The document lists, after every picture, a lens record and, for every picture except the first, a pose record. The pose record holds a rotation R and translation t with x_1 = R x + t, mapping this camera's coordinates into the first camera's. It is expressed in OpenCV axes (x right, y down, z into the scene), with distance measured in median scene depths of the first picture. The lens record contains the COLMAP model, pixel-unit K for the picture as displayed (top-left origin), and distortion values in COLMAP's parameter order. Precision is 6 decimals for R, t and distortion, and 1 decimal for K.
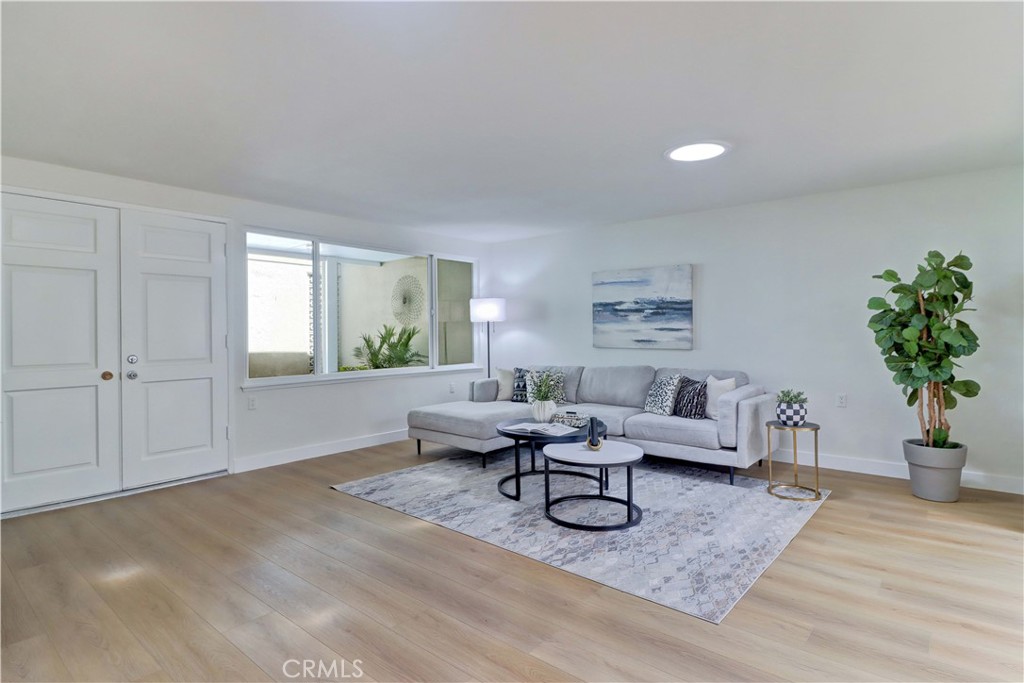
lens RADIAL K [[539.2, 0, 534.8], [0, 539.2, 325.6], [0, 0, 1]] dist [-0.001414, -0.000075]
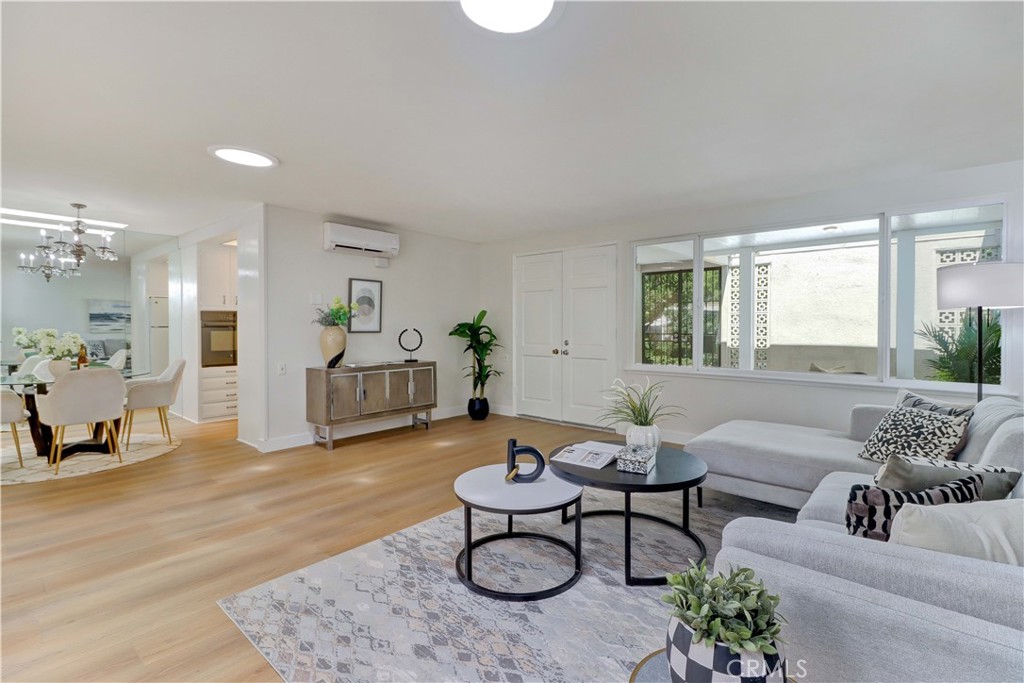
lens RADIAL K [[485.5, 0, 516.3], [0, 485.5, 333.3], [0, 0, 1]] dist [0.003609, -0.002060]
pose [[-0.052776, 0.019875, -0.998409, 0.930811], [0.012583, 0.999736, 0.019236, 0.006064], [0.998527, -0.011548, -0.053013, 1.216872]]
